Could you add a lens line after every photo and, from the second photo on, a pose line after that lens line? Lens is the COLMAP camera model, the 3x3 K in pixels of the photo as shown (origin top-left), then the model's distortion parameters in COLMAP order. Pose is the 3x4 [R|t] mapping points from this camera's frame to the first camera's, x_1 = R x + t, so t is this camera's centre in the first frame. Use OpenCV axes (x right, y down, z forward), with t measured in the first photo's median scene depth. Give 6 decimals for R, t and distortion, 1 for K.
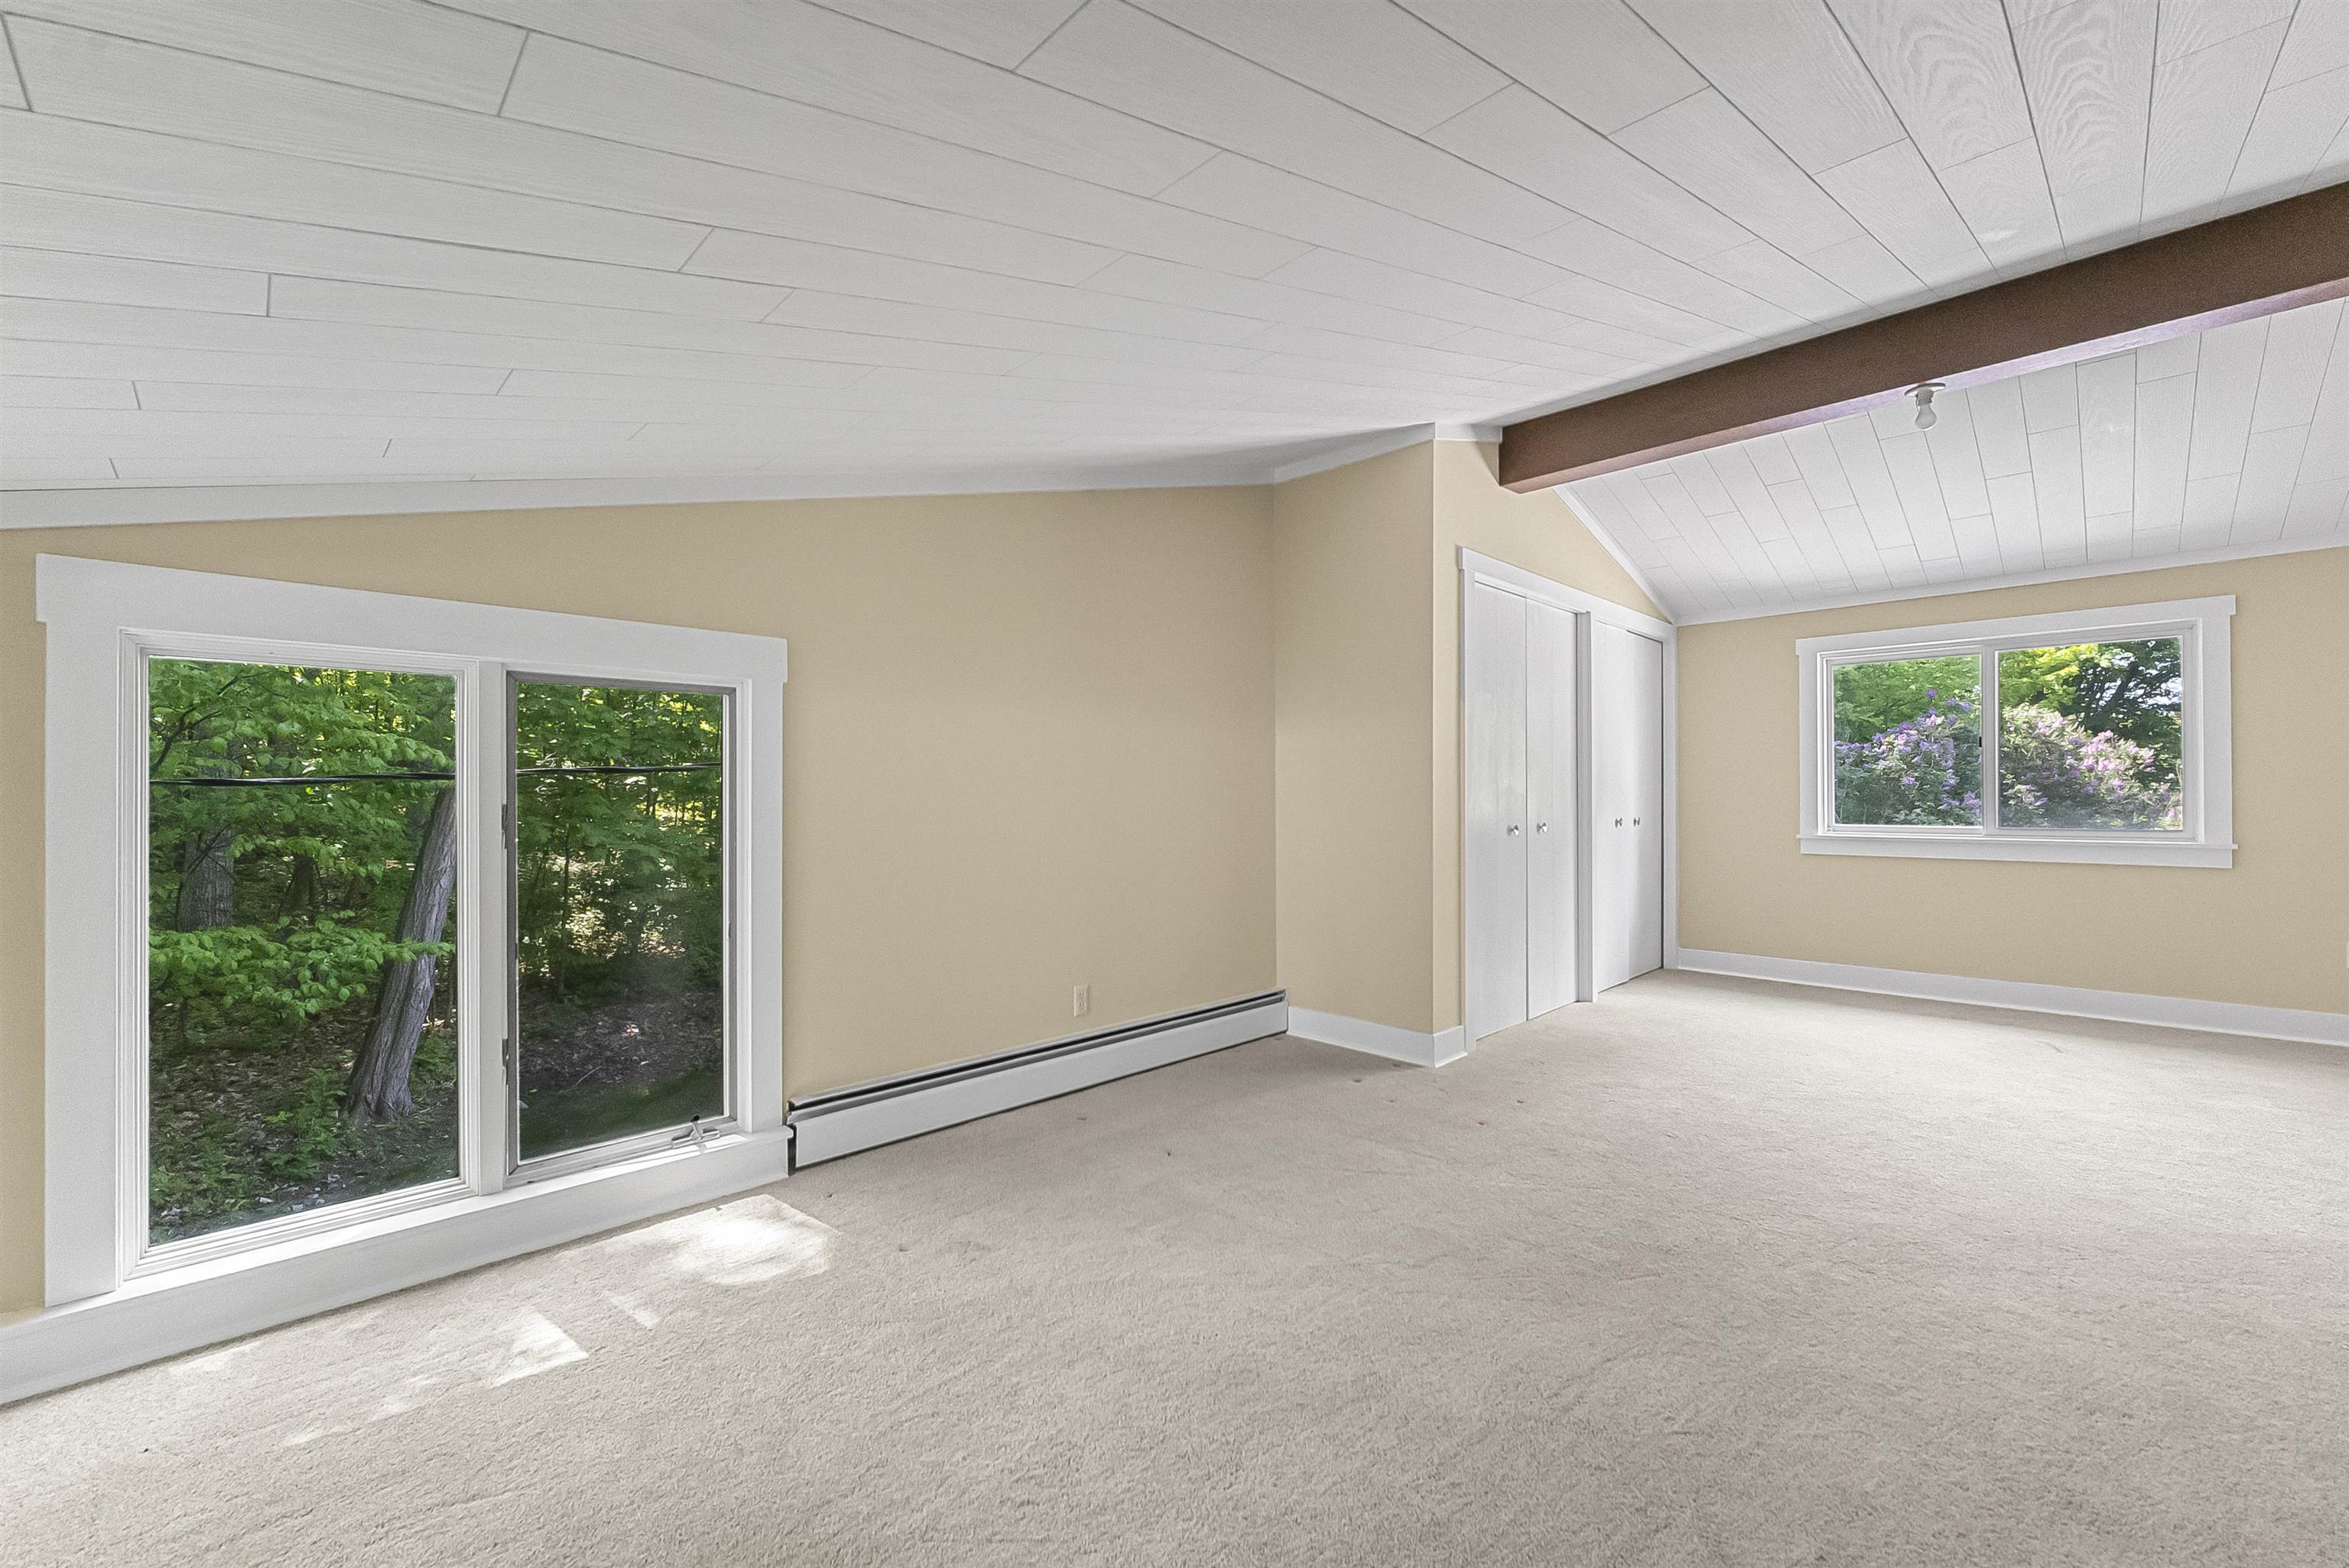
lens RADIAL K [[947.7, 0, 1168.4], [0, 947.7, 793.8], [0, 0, 1]] dist [-0.000218, -0.000064]
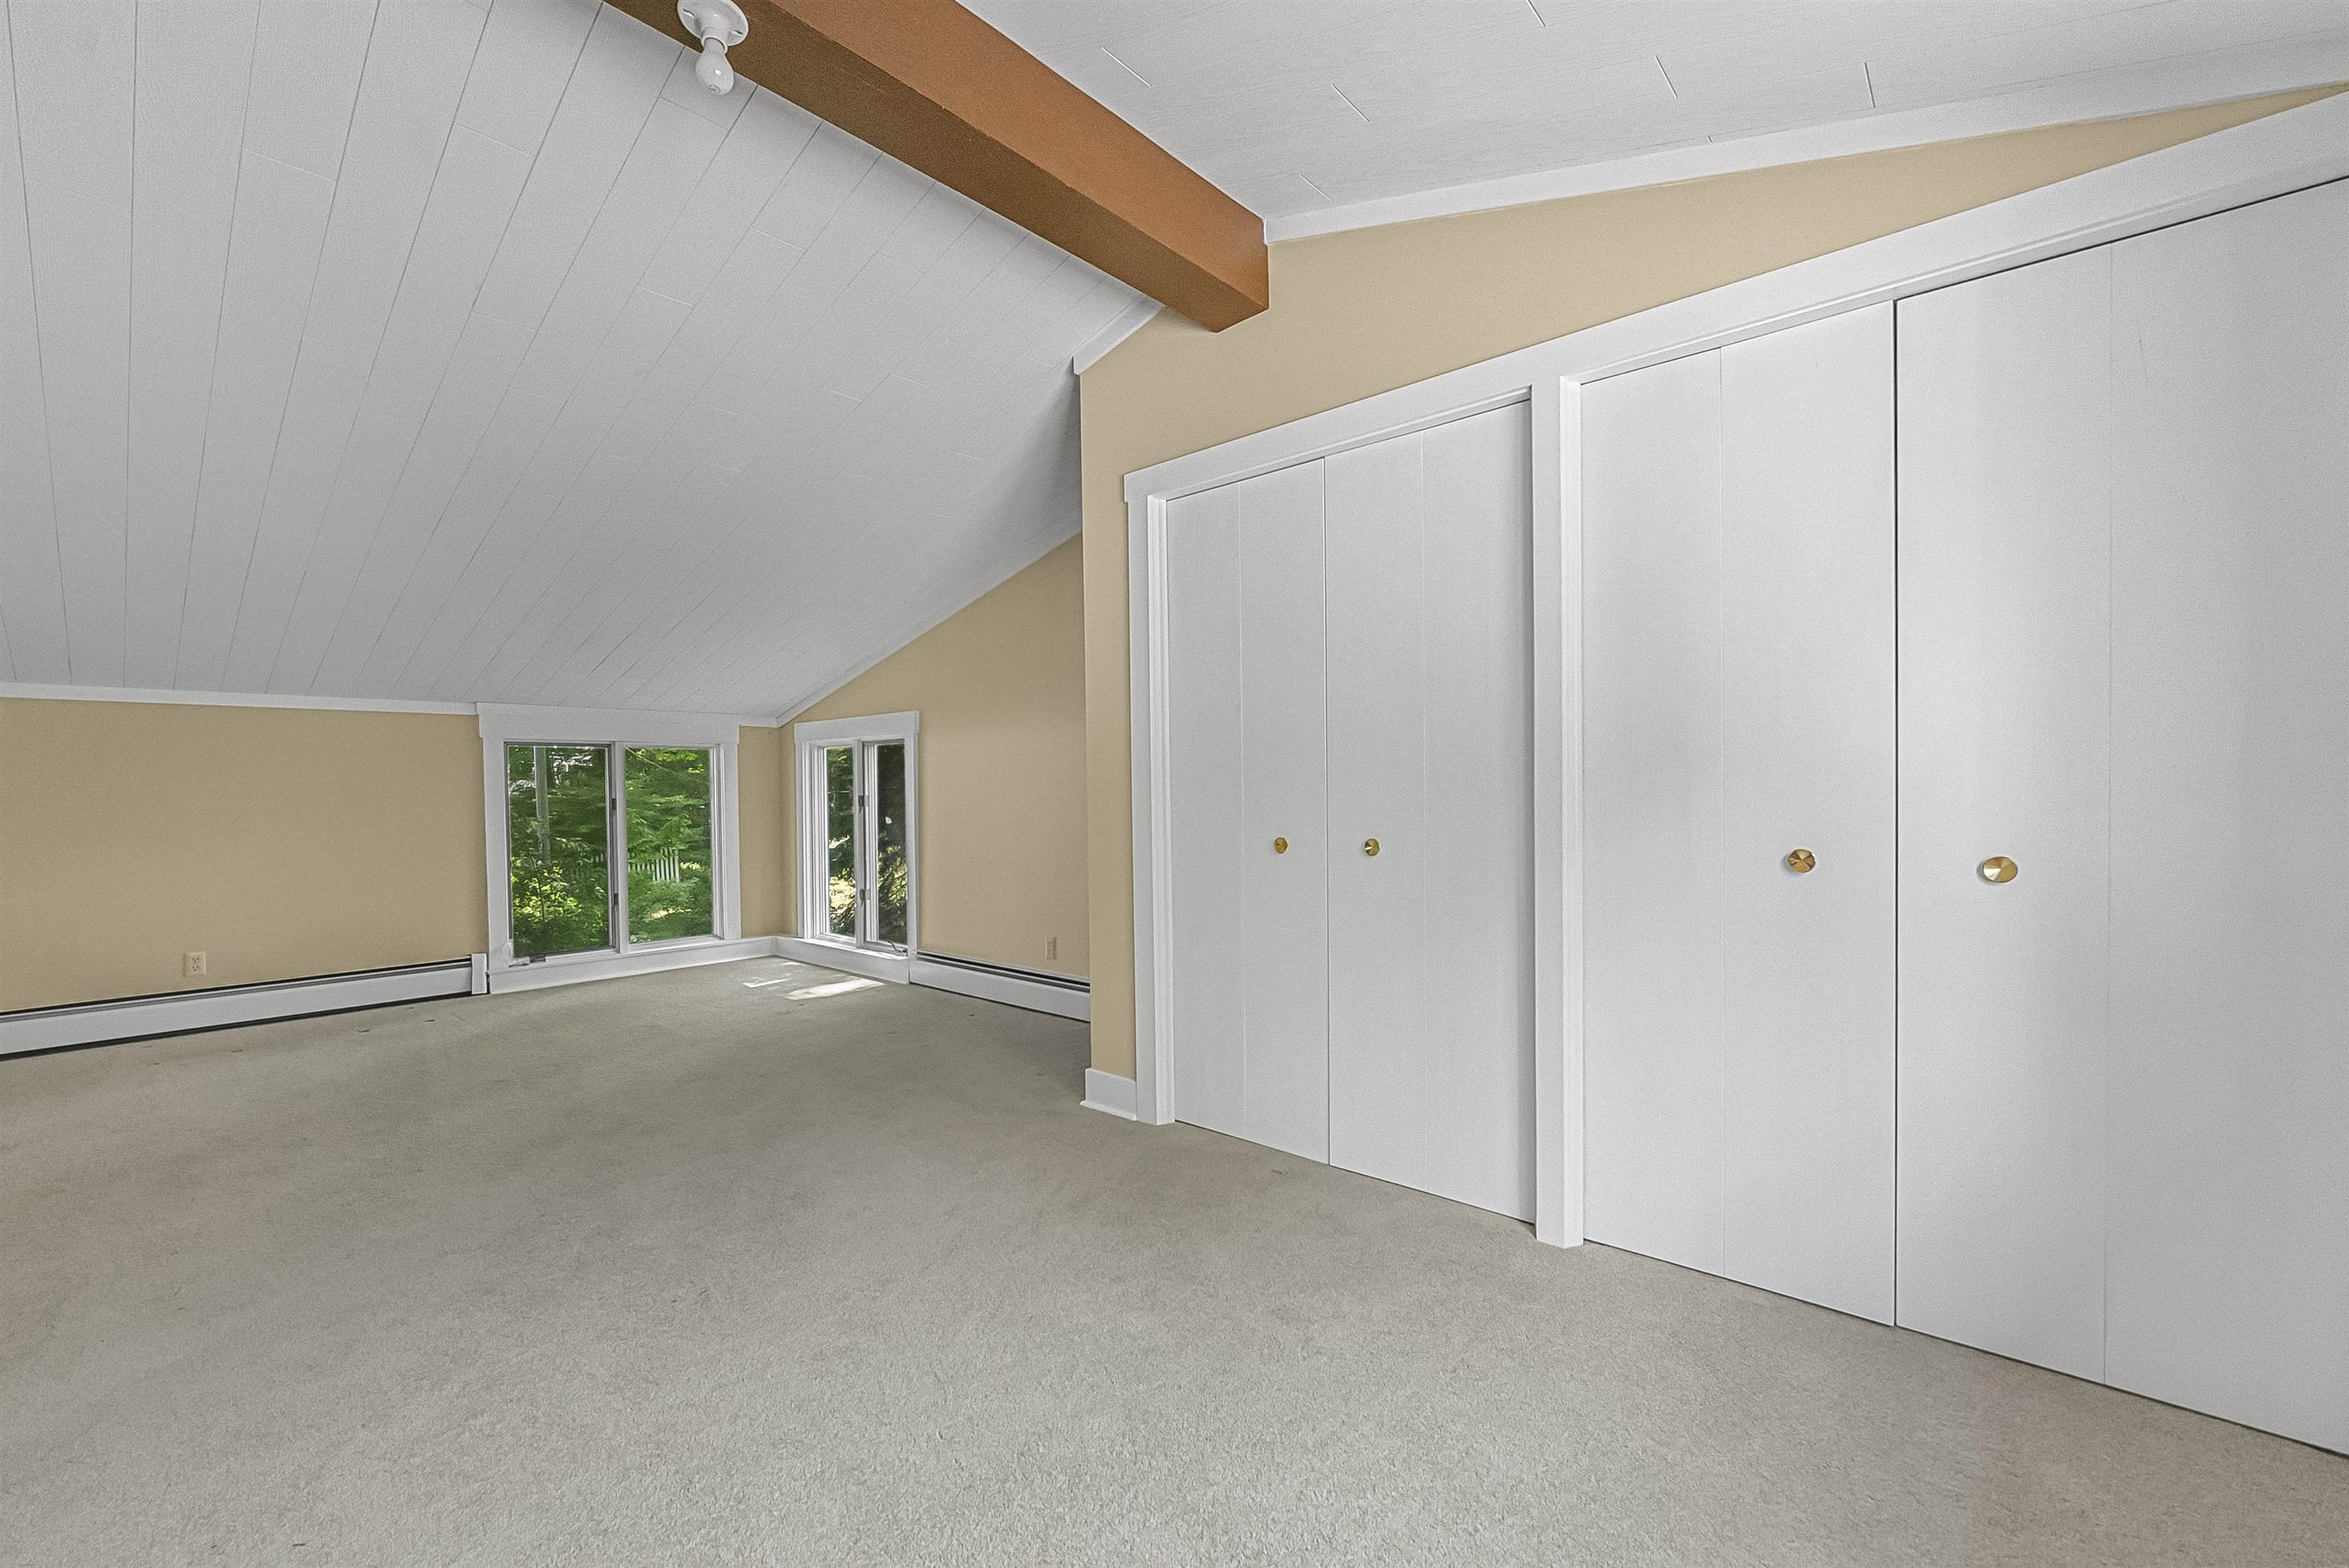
lens RADIAL K [[947.7, 0, 1168.4], [0, 947.7, 793.8], [0, 0, 1]] dist [-0.000218, -0.000064]
pose [[0.060964, 0.007745, -0.998110, 1.521320], [0.016514, 0.999825, 0.008767, -0.002302], [0.998003, -0.017017, 0.060826, 1.356523]]
